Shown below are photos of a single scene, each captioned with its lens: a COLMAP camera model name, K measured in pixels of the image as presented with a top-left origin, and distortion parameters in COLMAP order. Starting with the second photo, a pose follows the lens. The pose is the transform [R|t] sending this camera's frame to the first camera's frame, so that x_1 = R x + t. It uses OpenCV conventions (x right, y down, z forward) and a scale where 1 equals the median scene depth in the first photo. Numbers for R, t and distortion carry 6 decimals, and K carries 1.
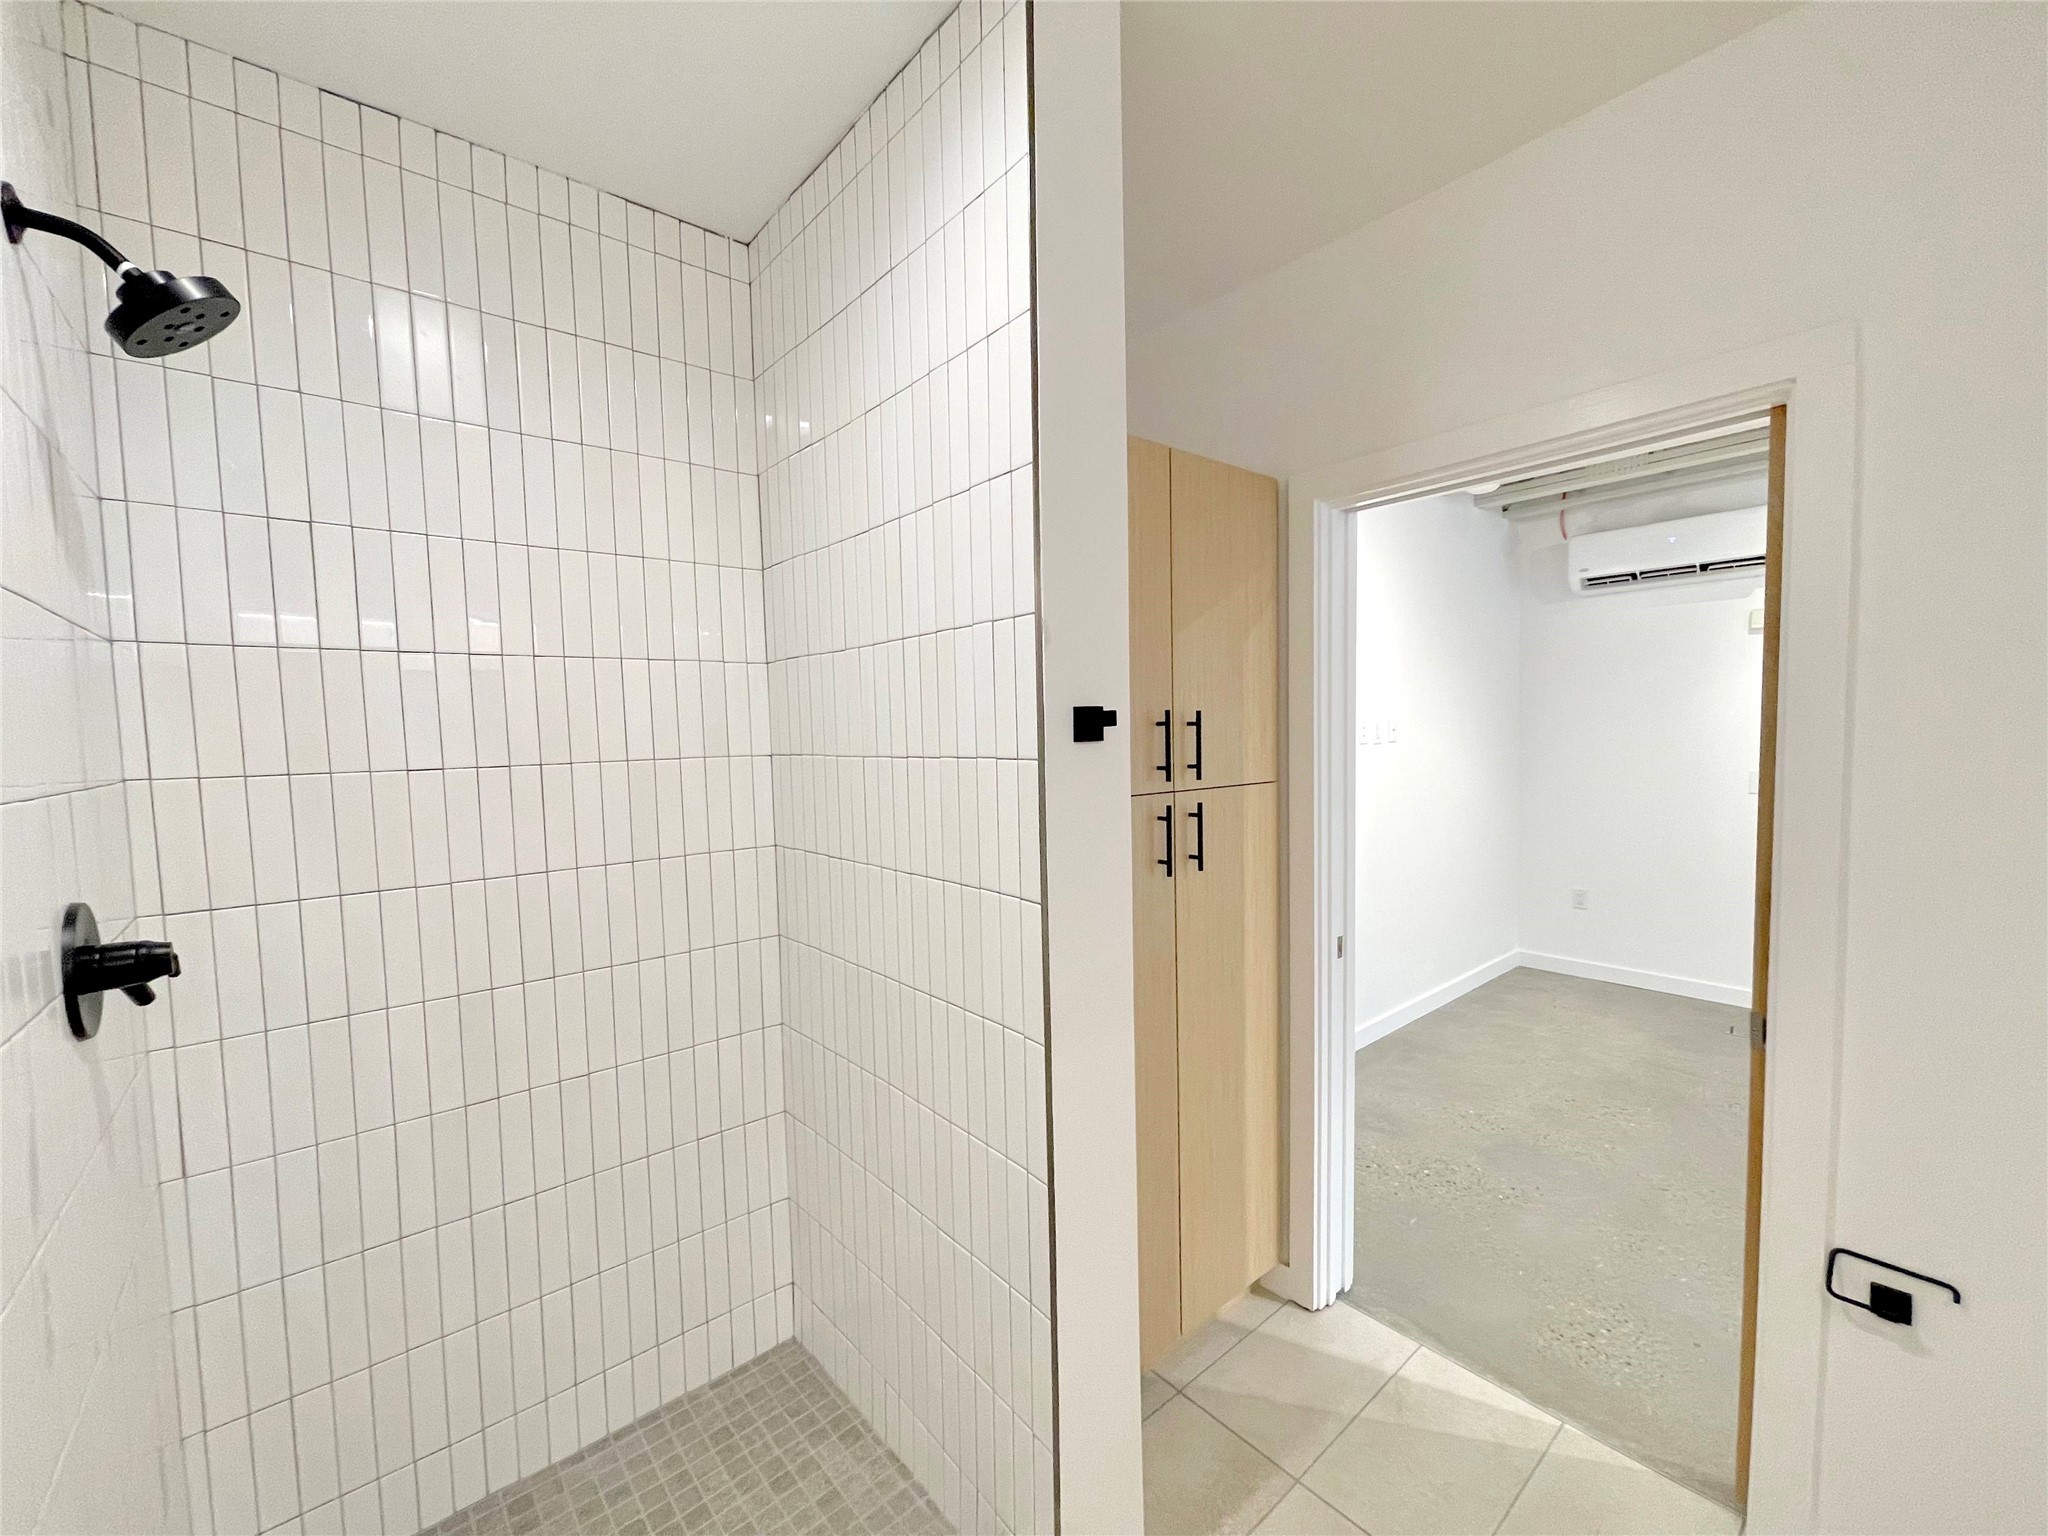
lens RADIAL K [[832.3, 0, 1022.0], [0, 832.3, 780.1], [0, 0, 1]] dist [-0.003199, 0.000927]
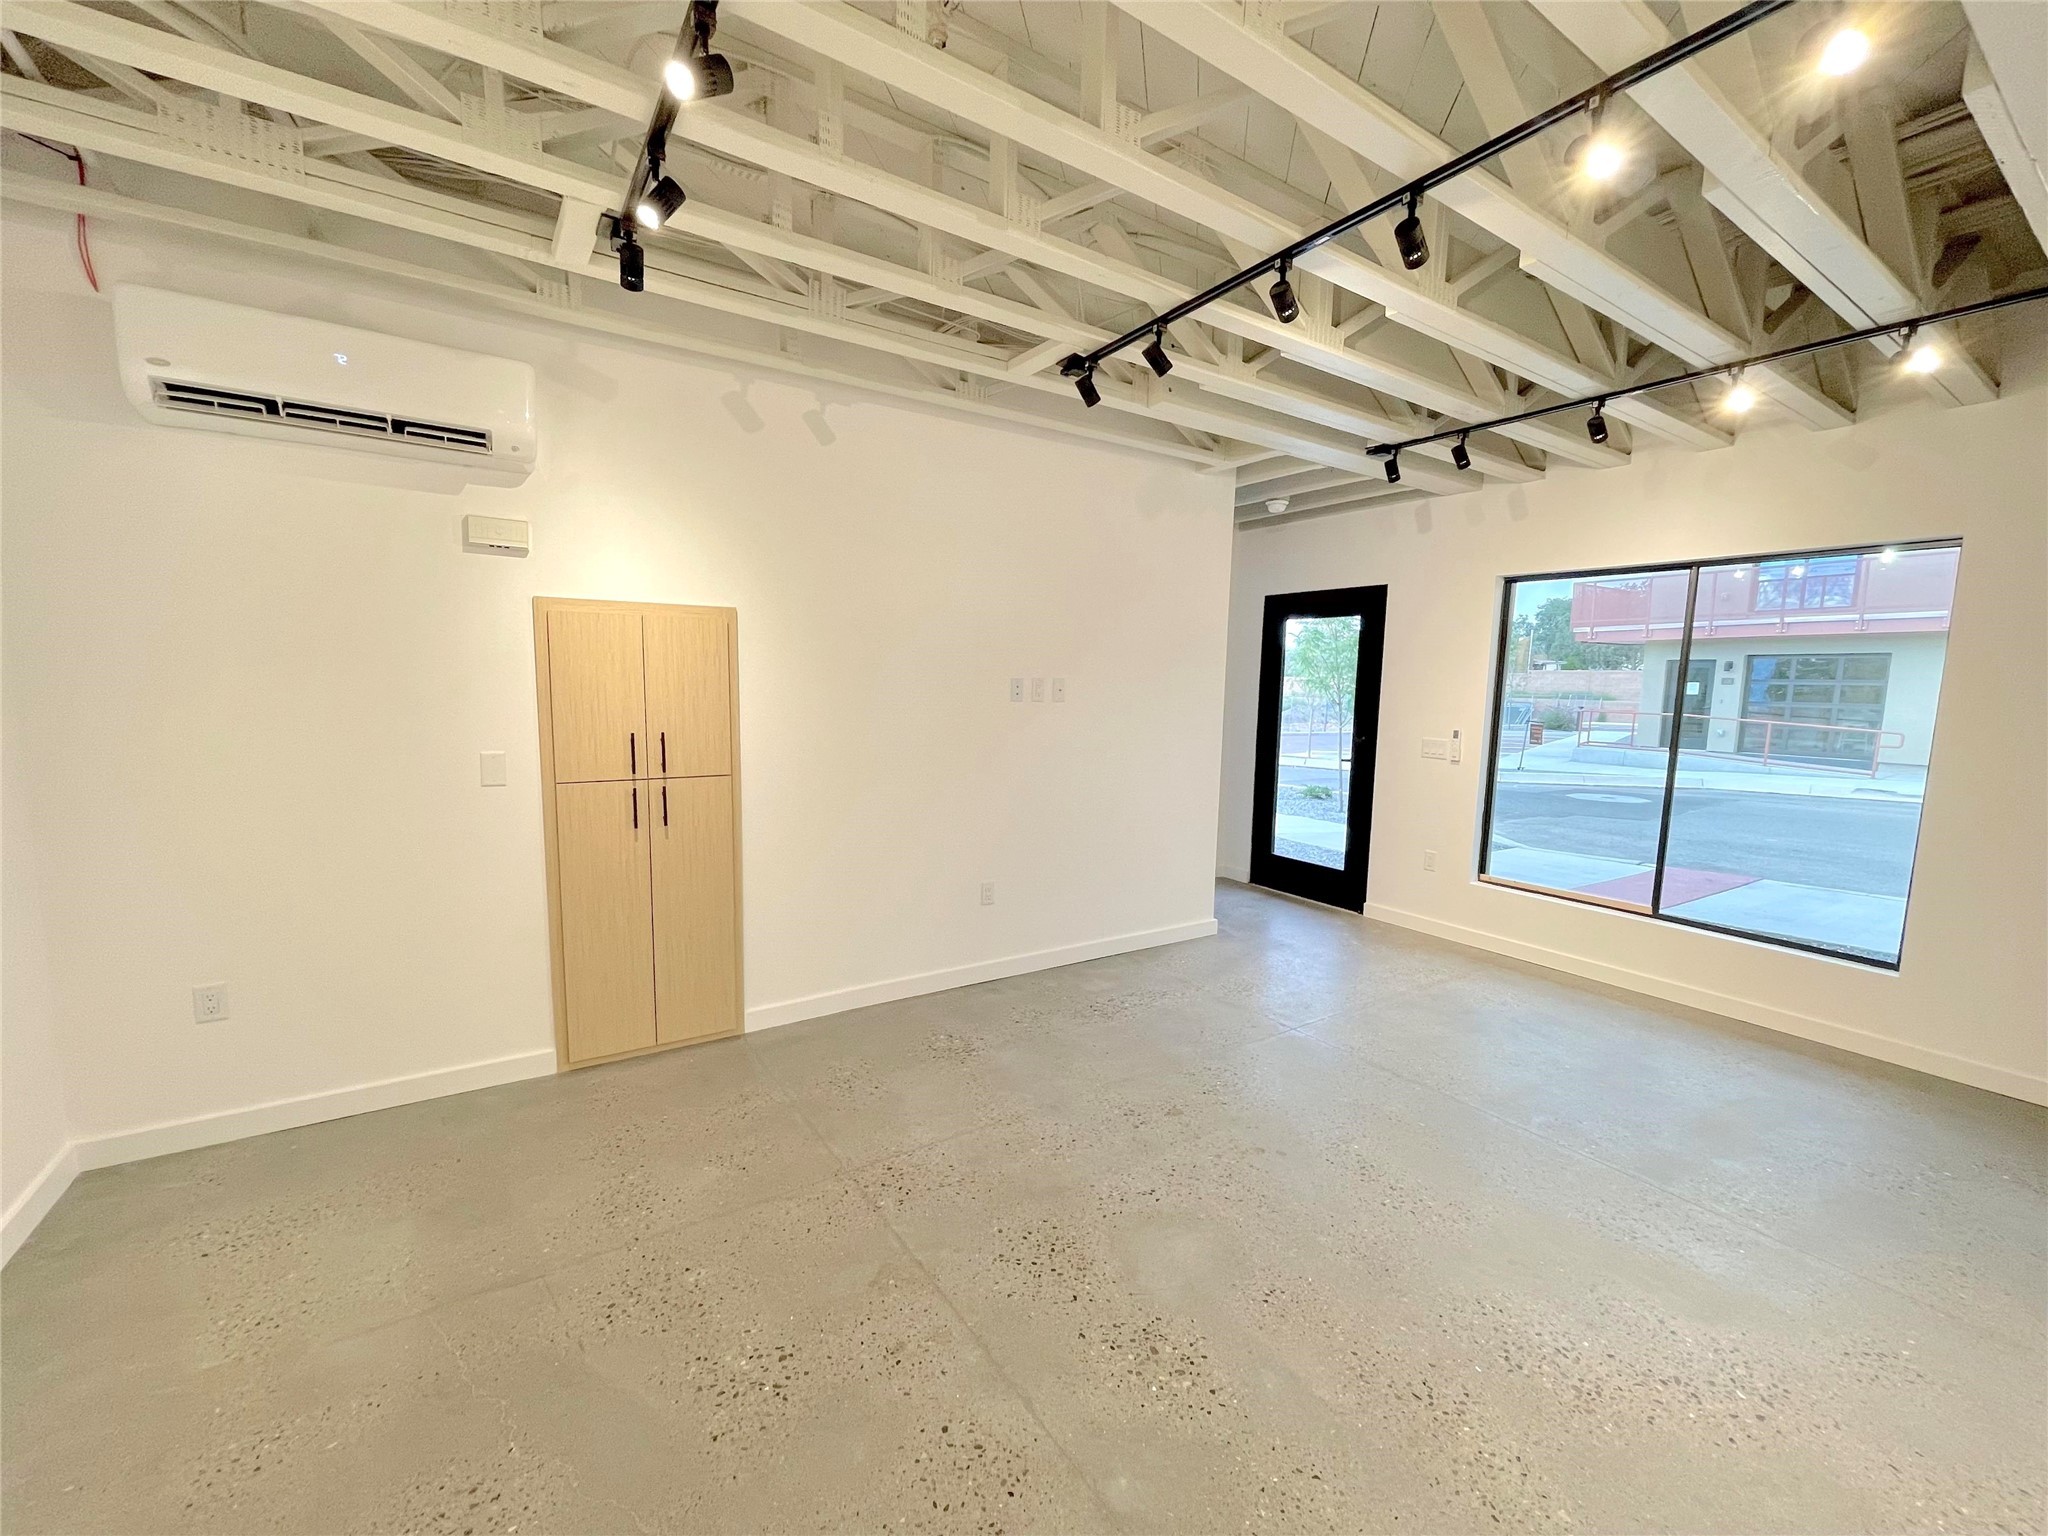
lens RADIAL K [[832.3, 0, 1025.0], [0, 832.3, 781.9], [0, 0, 1]] dist [-0.003199, 0.000927]
pose [[0.120185, -0.091616, 0.988515, 0.227938], [0.034732, 0.995511, 0.088042, -0.030851], [-0.992144, 0.023752, 0.122827, 0.433391]]
